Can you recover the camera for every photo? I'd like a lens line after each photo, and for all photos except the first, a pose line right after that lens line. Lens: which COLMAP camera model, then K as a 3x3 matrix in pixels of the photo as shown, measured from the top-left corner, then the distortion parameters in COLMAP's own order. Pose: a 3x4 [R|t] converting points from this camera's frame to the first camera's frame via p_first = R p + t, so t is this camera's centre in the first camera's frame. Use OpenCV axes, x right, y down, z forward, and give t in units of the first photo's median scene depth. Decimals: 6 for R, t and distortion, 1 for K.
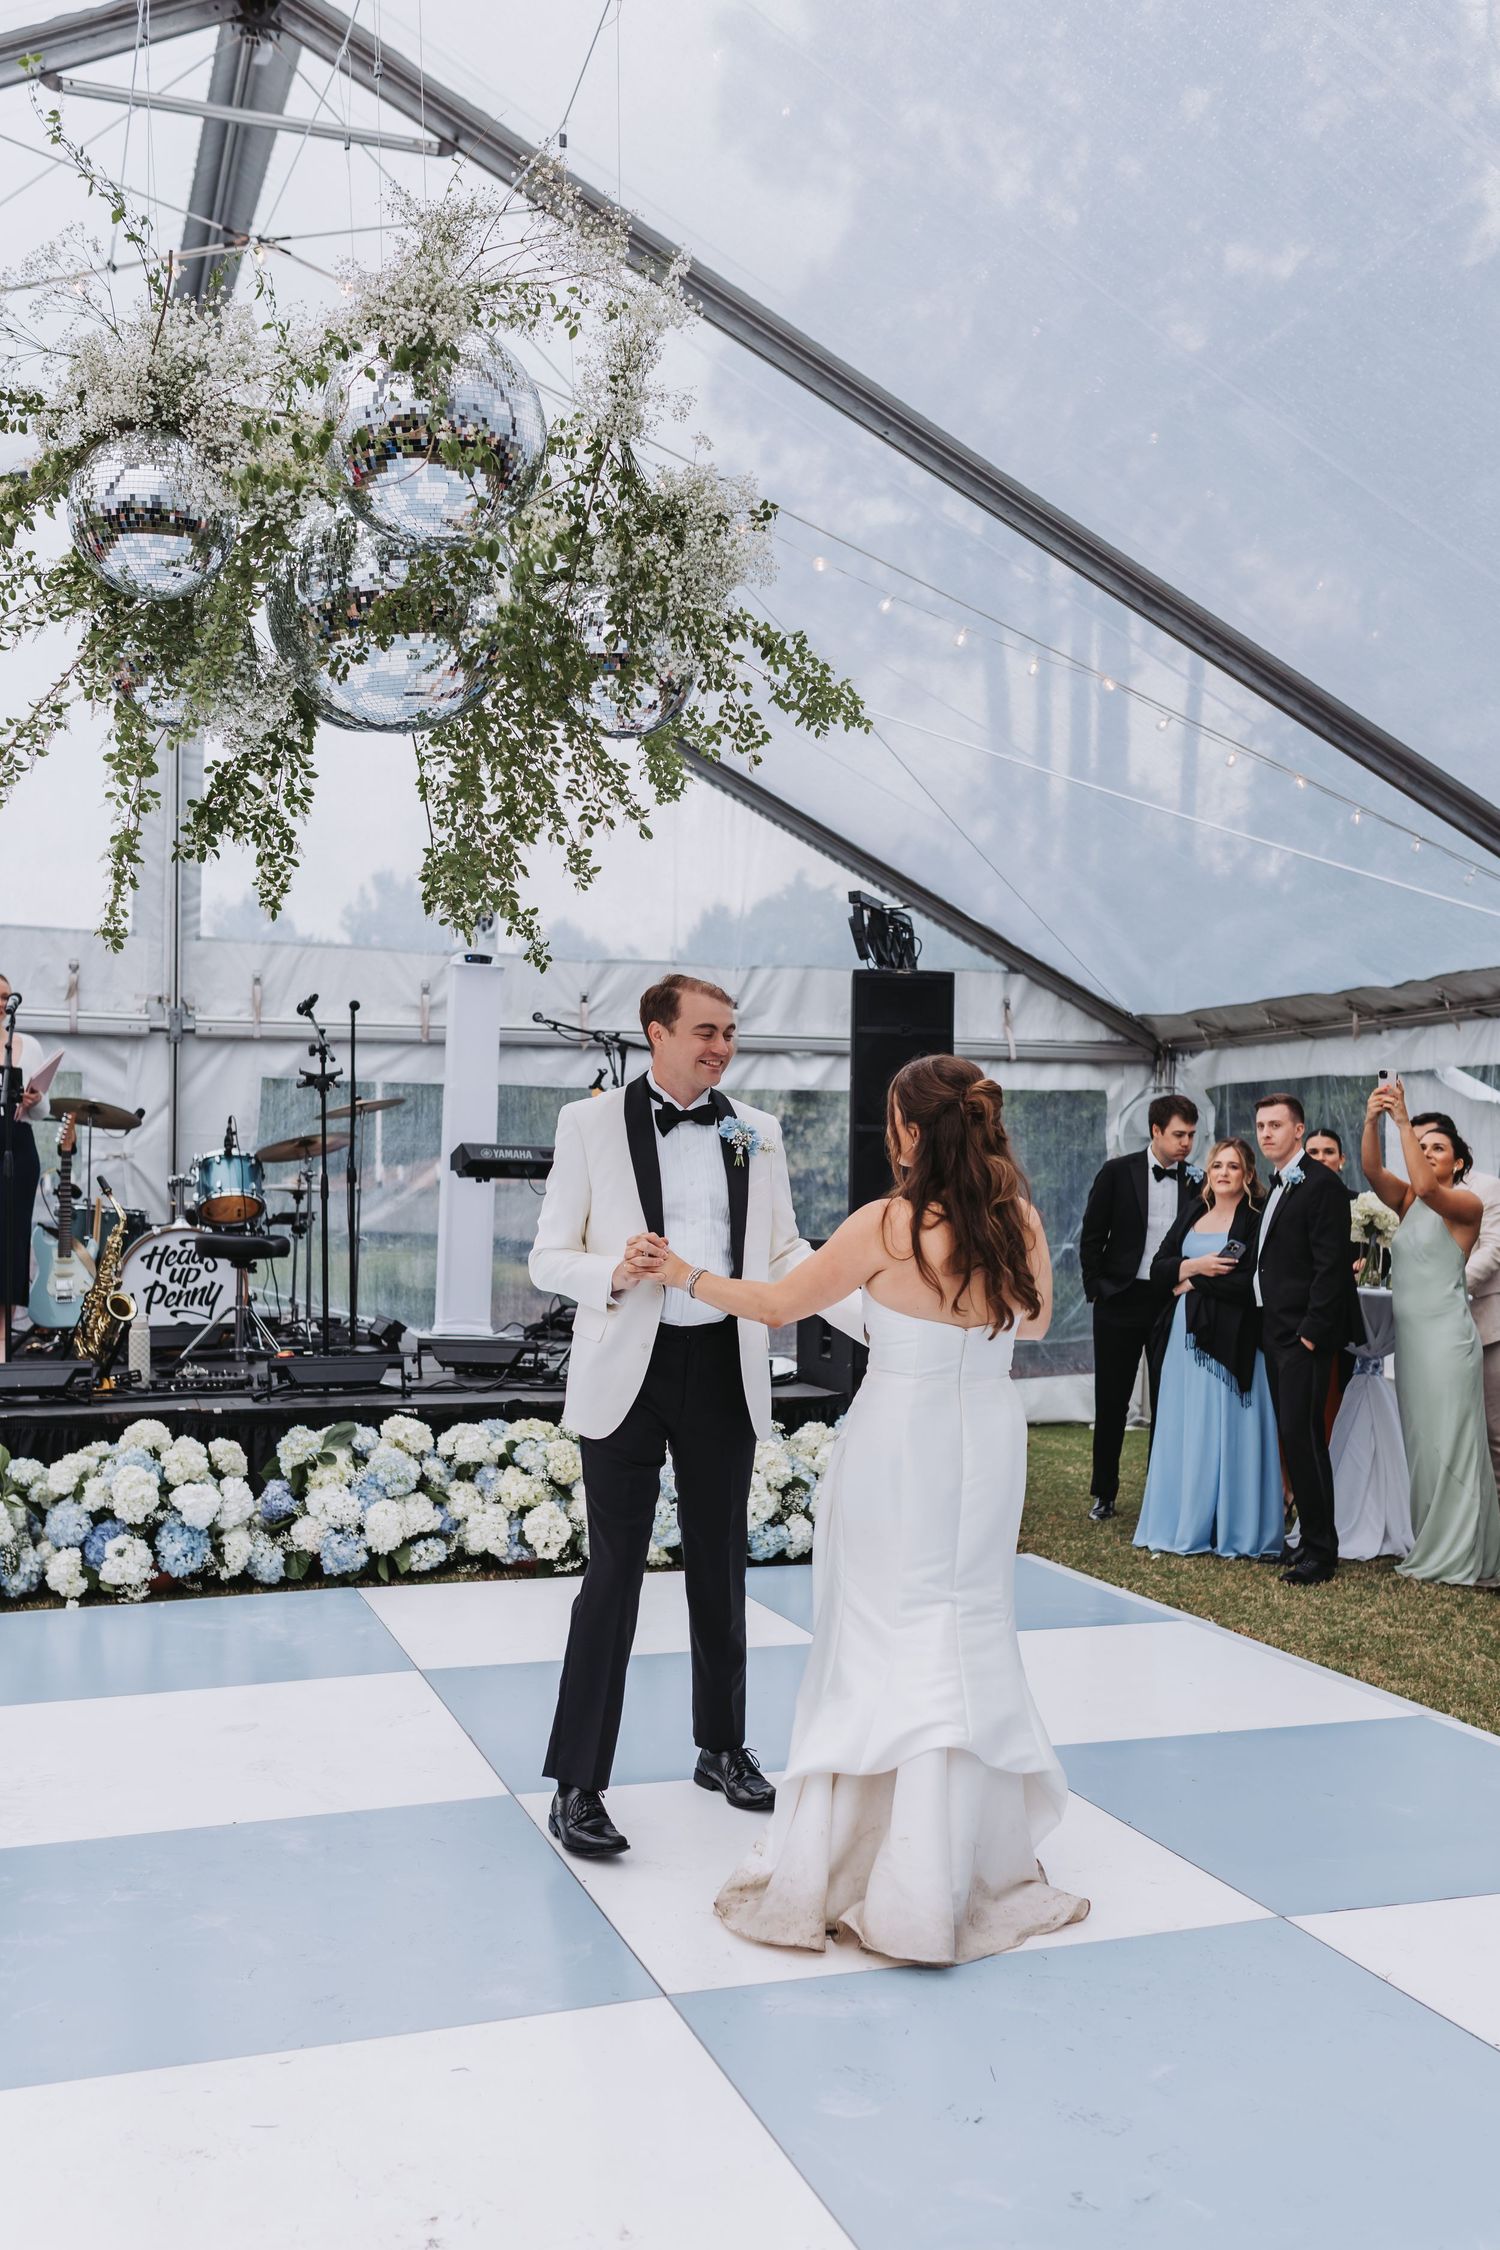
lens RADIAL K [[2081.8, 0, 750.0], [0, 2081.8, 1125.0], [0, 0, 1]] dist [-0.002226, -0.002525]
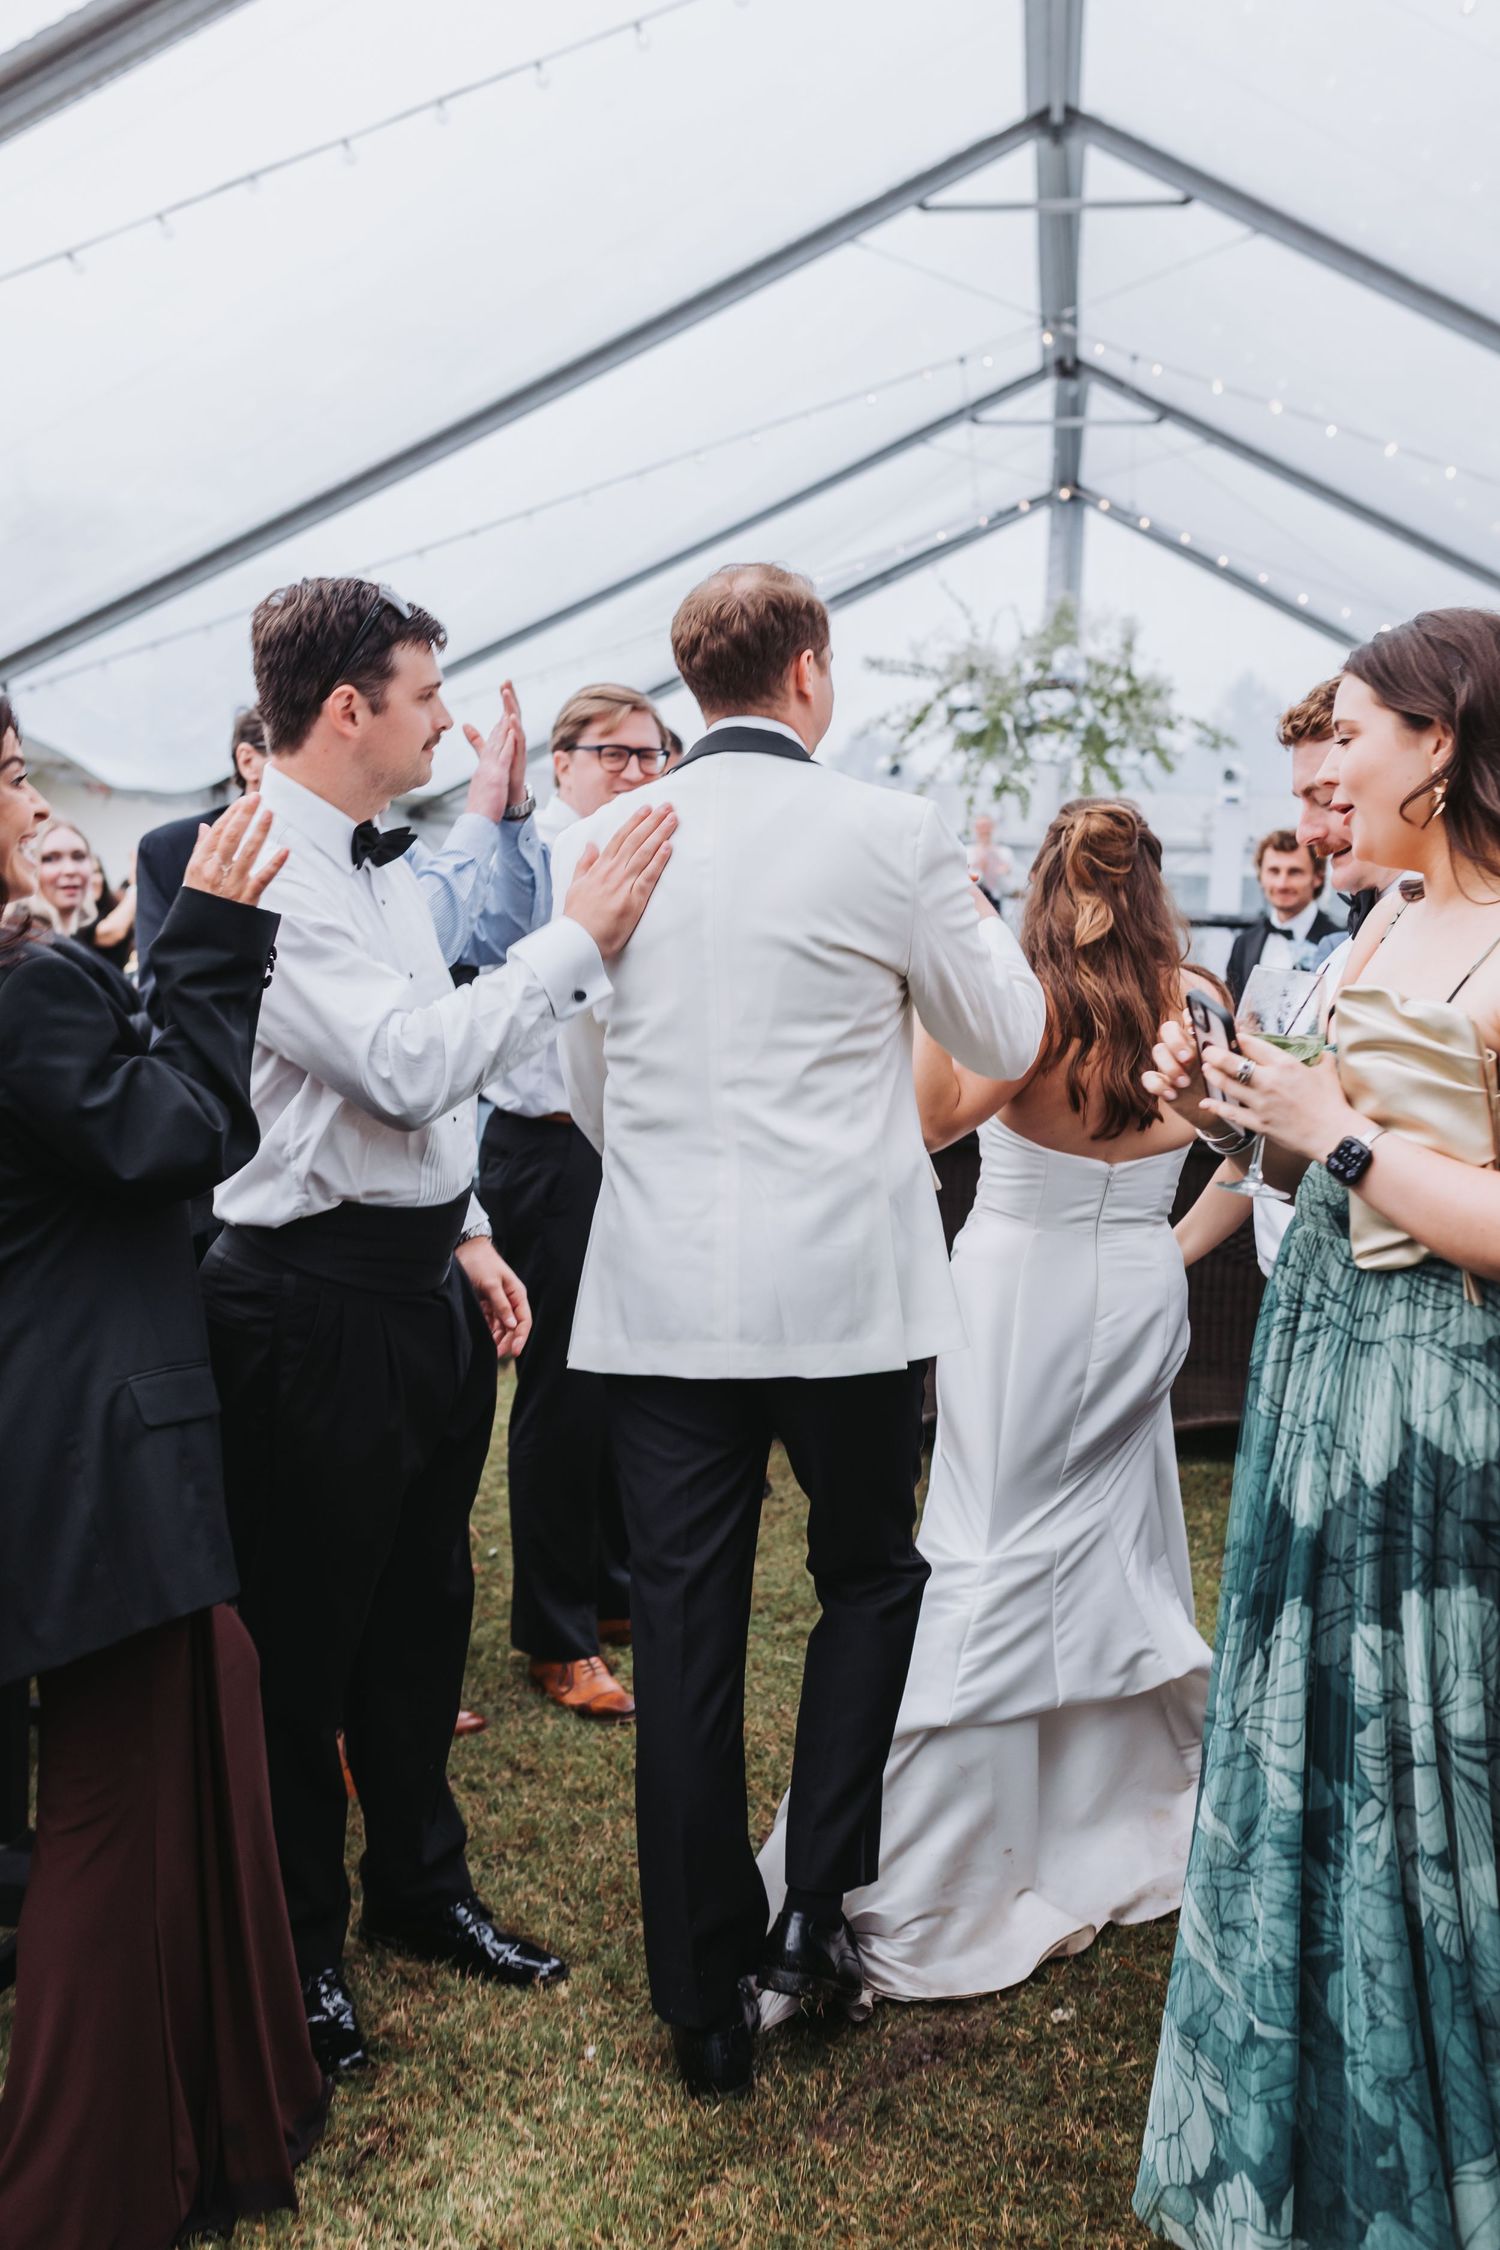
lens RADIAL K [[2113.8, 0, 750.0], [0, 2113.8, 1125.0], [0, 0, 1]] dist [0.093018, -0.213696]
pose [[0.886677, 0.058996, -0.458611, 0.863186], [-0.009098, 0.993861, 0.110260, -0.011351], [0.462301, -0.093592, 0.881770, -1.904023]]
